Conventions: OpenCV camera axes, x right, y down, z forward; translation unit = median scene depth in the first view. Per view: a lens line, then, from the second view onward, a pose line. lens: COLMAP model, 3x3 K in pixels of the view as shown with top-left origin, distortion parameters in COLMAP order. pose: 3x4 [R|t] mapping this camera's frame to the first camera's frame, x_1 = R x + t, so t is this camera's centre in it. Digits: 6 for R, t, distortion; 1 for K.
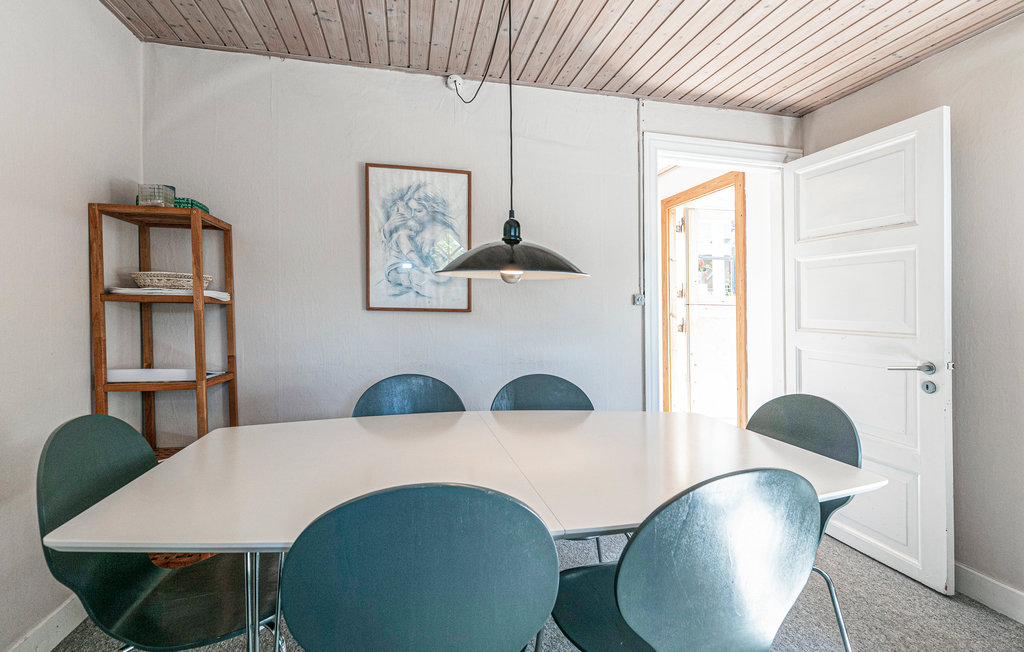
lens RADIAL K [[507.4, 0, 517.7], [0, 507.4, 300.6], [0, 0, 1]] dist [0.042827, 0.000212]
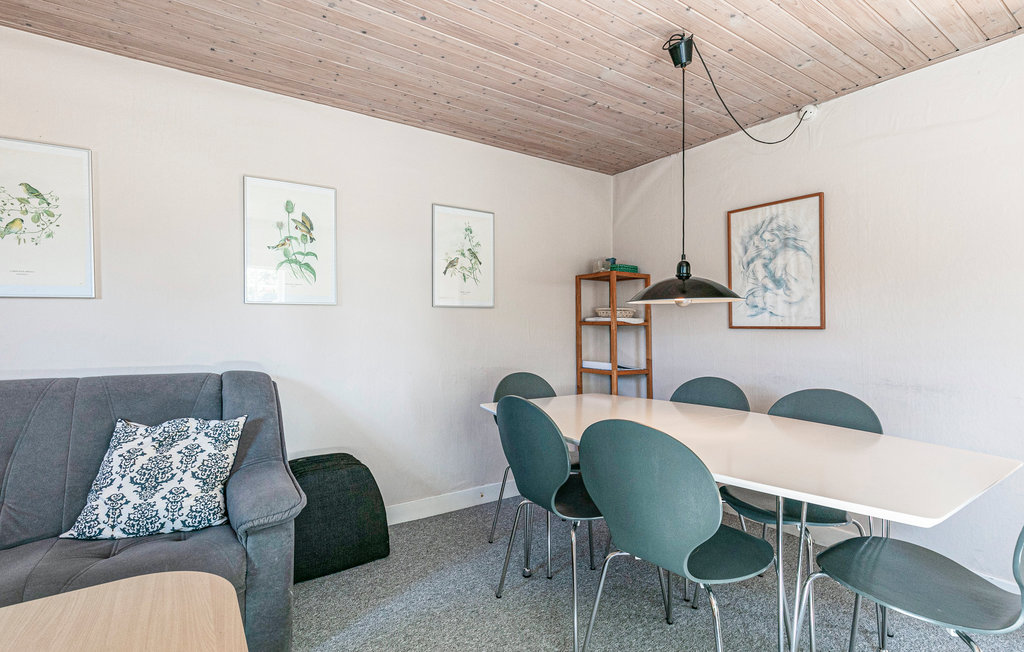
lens RADIAL K [[502.8, 0, 512.0], [0, 502.8, 326.0], [0, 0, 1]] dist [0.003221, 0.000335]
pose [[0.391990, -0.016608, -0.919819, 0.618877], [0.025204, 0.999656, -0.007308, 0.007943], [0.919624, -0.020319, 0.392274, 0.021304]]
